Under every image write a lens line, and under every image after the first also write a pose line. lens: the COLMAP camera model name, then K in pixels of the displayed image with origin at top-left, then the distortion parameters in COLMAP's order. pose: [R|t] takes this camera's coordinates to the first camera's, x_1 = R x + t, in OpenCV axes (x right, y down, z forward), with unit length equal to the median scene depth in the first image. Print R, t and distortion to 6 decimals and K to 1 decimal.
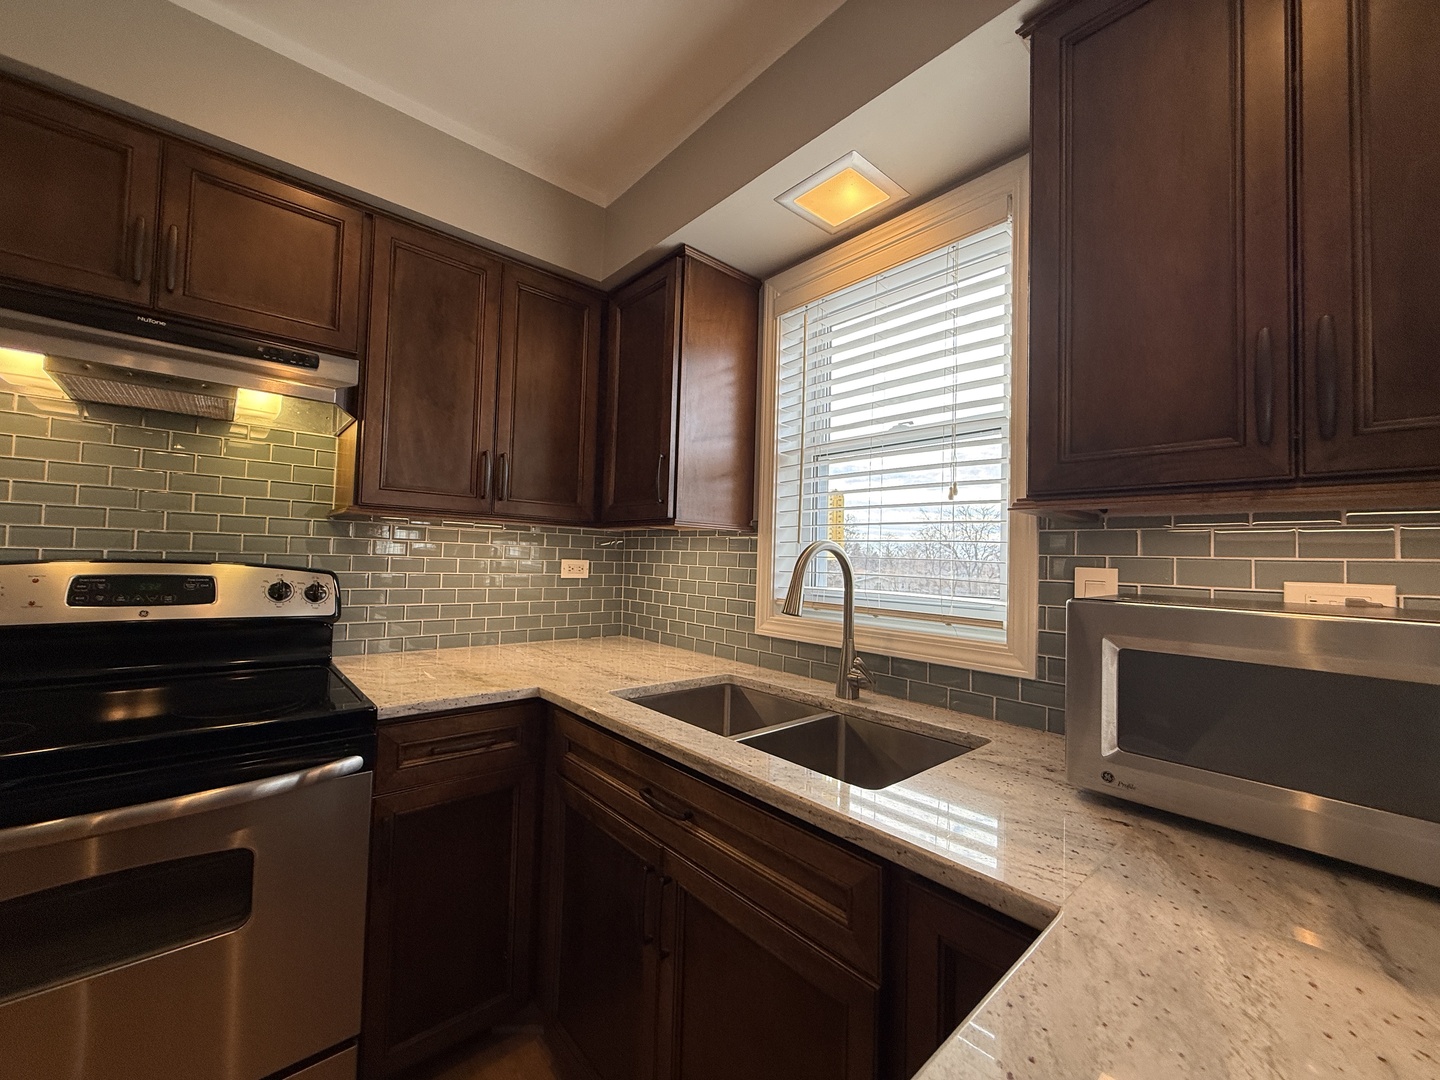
lens RADIAL K [[573.4, 0, 712.9], [0, 573.4, 532.9], [0, 0, 1]] dist [-0.001937, 0.000240]
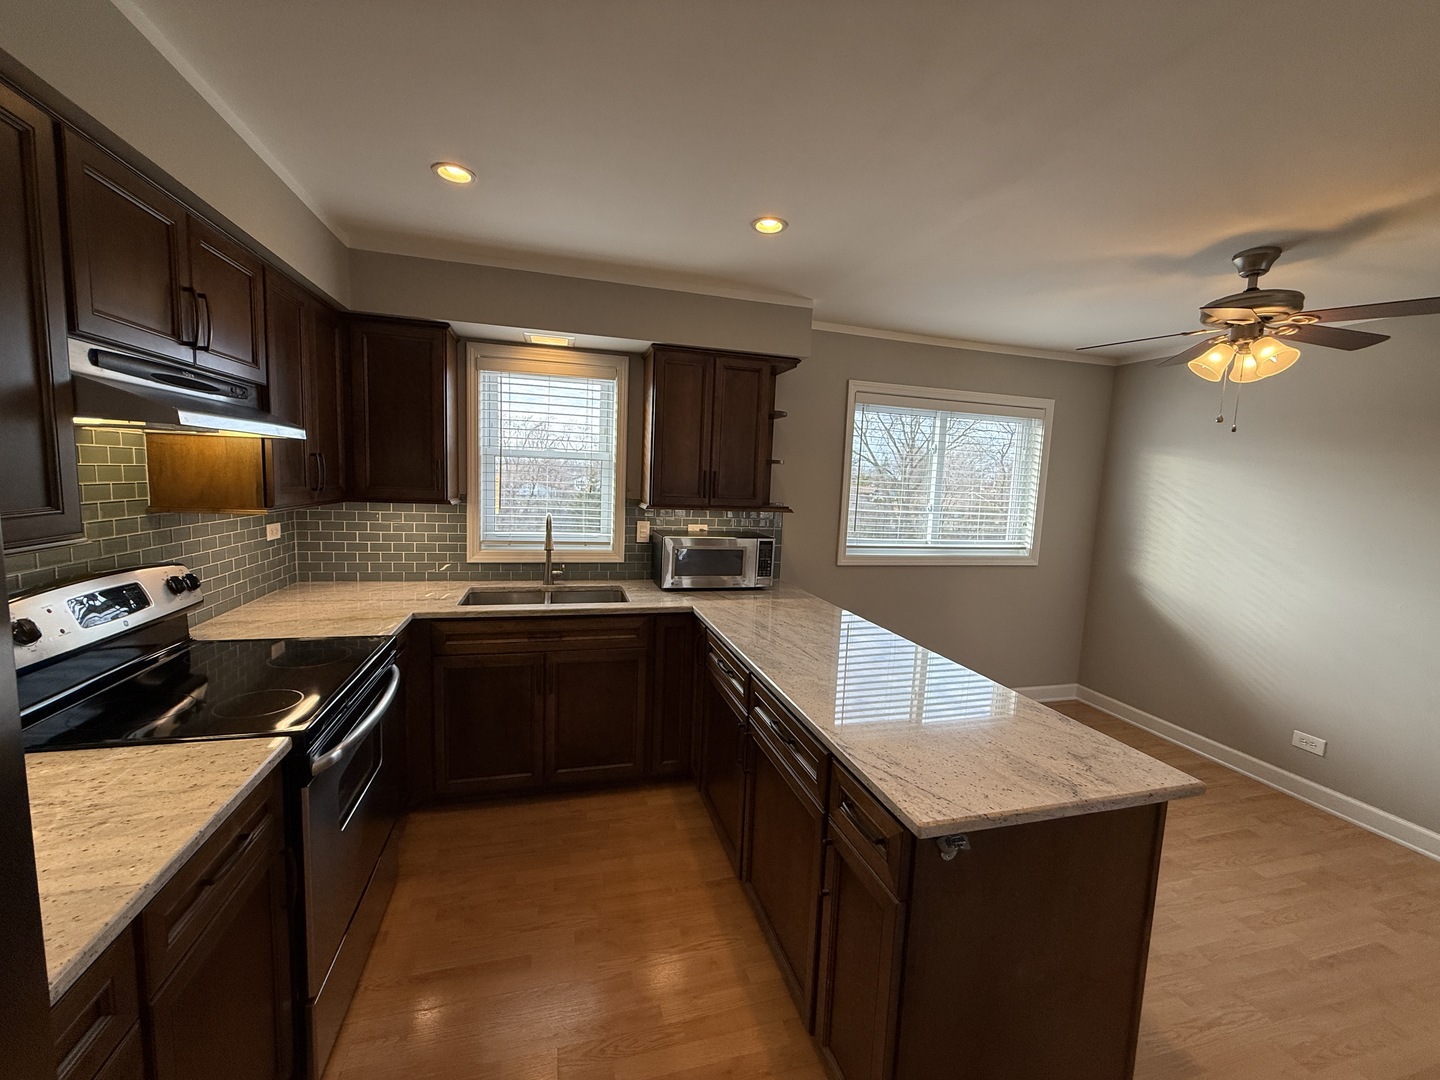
lens RADIAL K [[573.4, 0, 715.1], [0, 573.4, 537.3], [0, 0, 1]] dist [-0.001937, 0.000240]
pose [[0.431132, -0.106994, 0.895923, -1.319390], [-0.070545, 0.985908, 0.151688, -0.240361], [-0.899527, -0.128600, 0.417509, -0.408095]]
